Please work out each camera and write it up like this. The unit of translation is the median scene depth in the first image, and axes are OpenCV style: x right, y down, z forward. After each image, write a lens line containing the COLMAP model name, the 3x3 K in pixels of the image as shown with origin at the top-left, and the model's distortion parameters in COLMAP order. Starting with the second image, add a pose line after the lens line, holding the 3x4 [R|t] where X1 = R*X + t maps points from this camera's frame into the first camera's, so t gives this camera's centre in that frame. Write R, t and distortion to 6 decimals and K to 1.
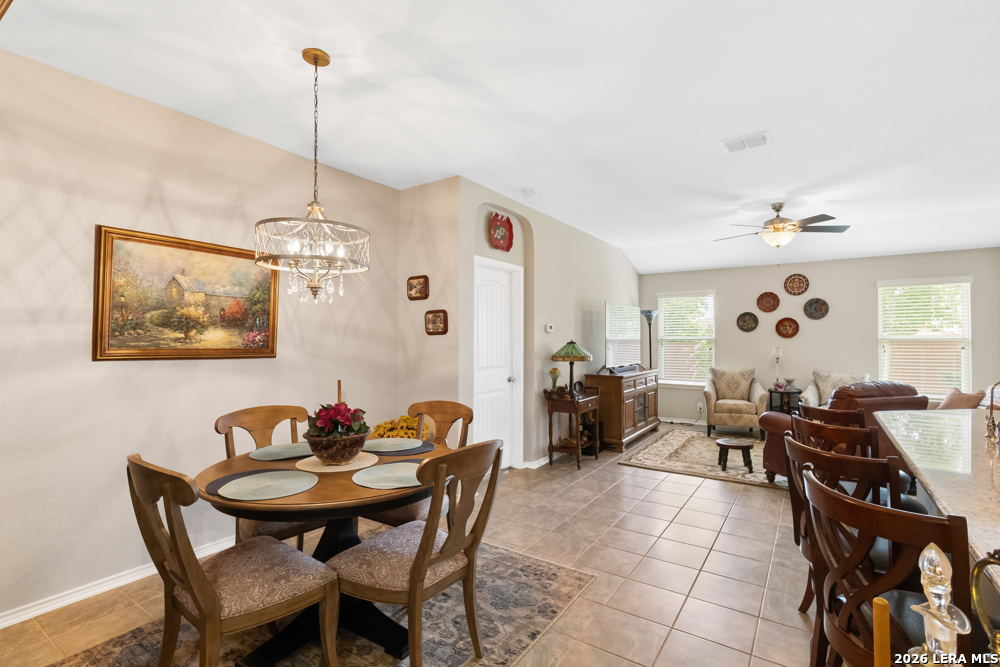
lens RADIAL K [[467.0, 0, 505.7], [0, 467.0, 332.4], [0, 0, 1]] dist [-0.003654, 0.004437]
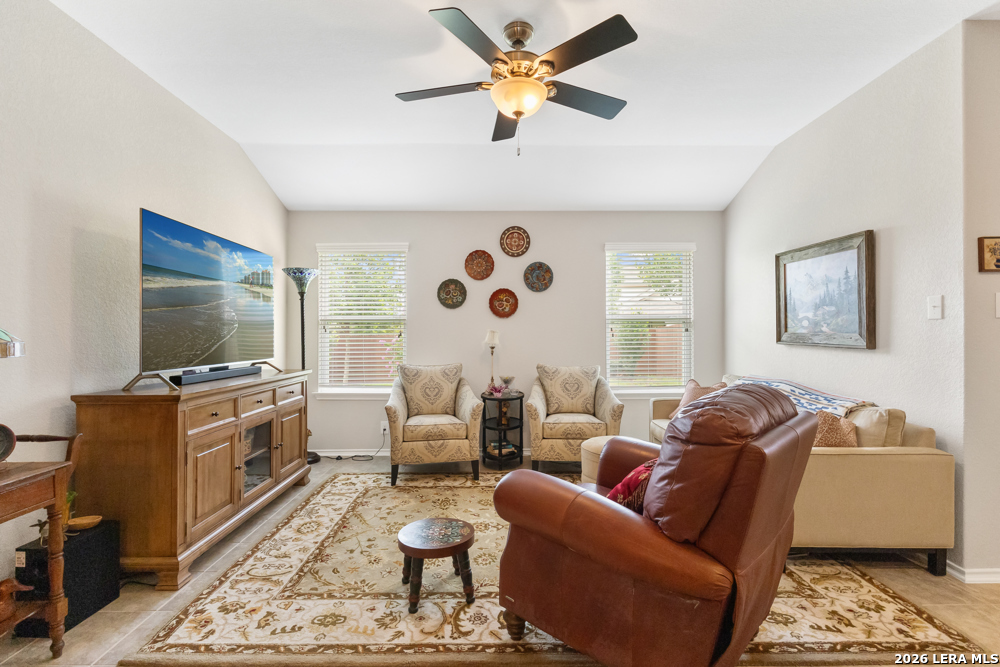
lens RADIAL K [[467.0, 0, 499.7], [0, 467.0, 333.7], [0, 0, 1]] dist [-0.003654, 0.004437]
pose [[0.825186, 0.001271, 0.564860, 0.231001], [-0.006566, 0.999951, 0.007343, 0.033633], [-0.564823, -0.009769, 0.825154, 0.480100]]
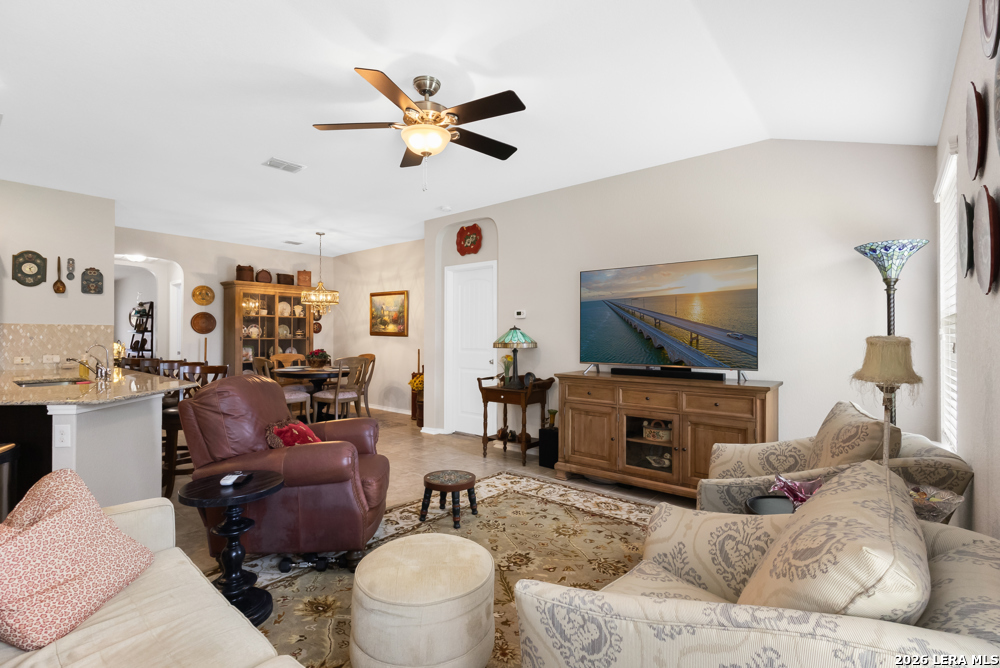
lens RADIAL K [[467.0, 0, 505.5], [0, 467.0, 328.6], [0, 0, 1]] dist [-0.003654, 0.004437]
pose [[-0.102685, -0.014605, -0.994607, 0.906669], [0.010965, 0.999815, -0.015814, 0.030481], [0.994653, -0.012529, -0.102506, 0.915643]]
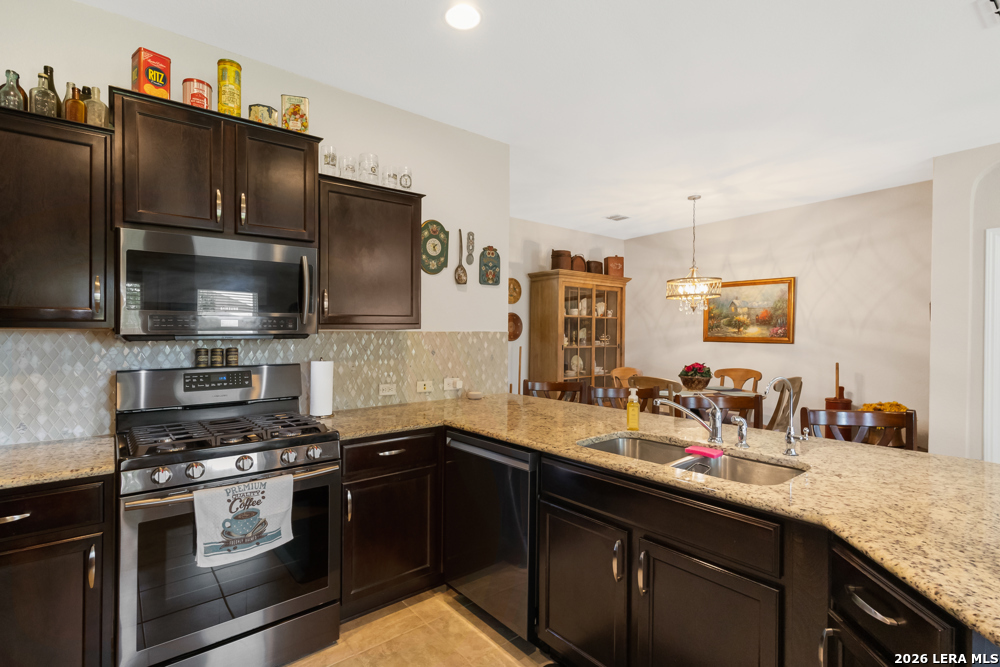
lens RADIAL K [[467.0, 0, 500.0], [0, 467.0, 322.3], [0, 0, 1]] dist [-0.003654, 0.004437]
pose [[-0.275285, -0.027574, -0.960967, 0.686231], [0.016505, 0.999306, -0.033402, 0.010398], [0.961221, -0.025056, -0.274639, 0.264625]]
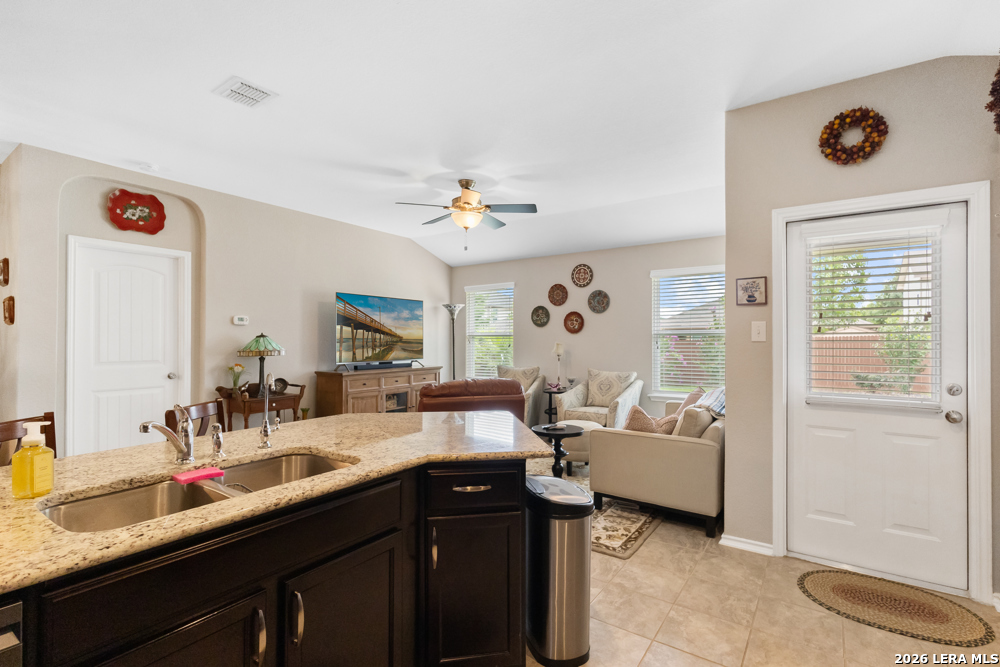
lens RADIAL K [[467.0, 0, 501.9], [0, 467.0, 336.4], [0, 0, 1]] dist [-0.003654, 0.004437]
pose [[0.999867, 0.001887, -0.016212, 0.529757], [-0.001778, 0.999976, 0.006707, 0.012741], [0.016224, -0.006677, 0.999846, 0.084439]]
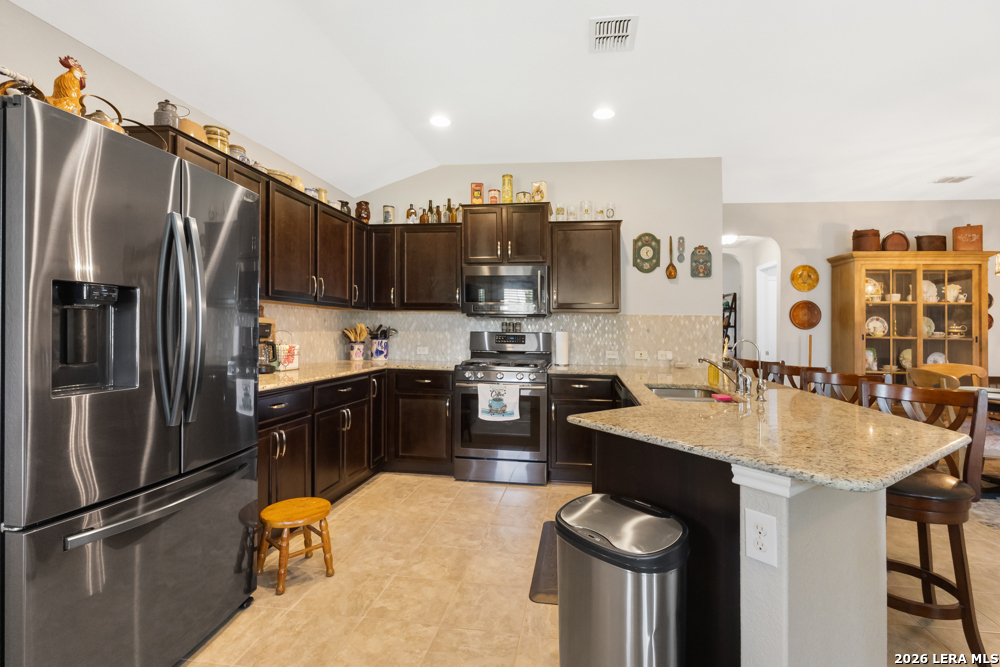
lens RADIAL K [[467.0, 0, 521.1], [0, 467.0, 318.2], [0, 0, 1]] dist [-0.003654, 0.004437]
pose [[-0.893959, -0.026393, -0.447371, 0.693421], [-0.011155, 0.999265, -0.036662, 0.034364], [0.448010, -0.027784, -0.893597, 0.588109]]
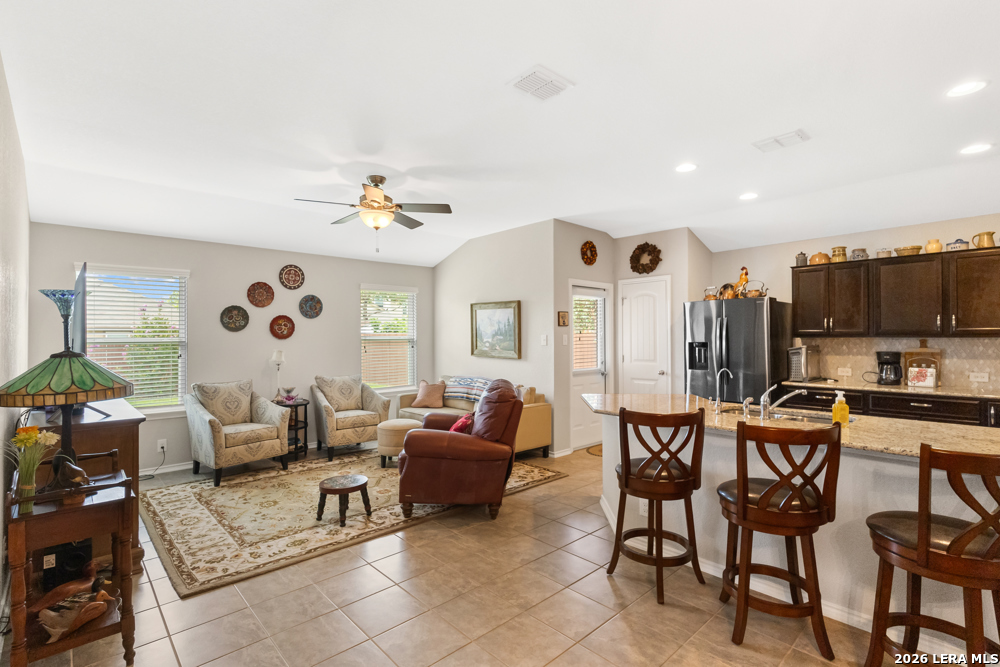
lens RADIAL K [[467.0, 0, 499.1], [0, 467.0, 334.6], [0, 0, 1]] dist [-0.003654, 0.004437]
pose [[0.236575, 0.003666, 0.971606, -0.131461], [-0.006289, 0.999978, -0.002242, 0.003124], [-0.971593, -0.005580, 0.236593, 0.471351]]
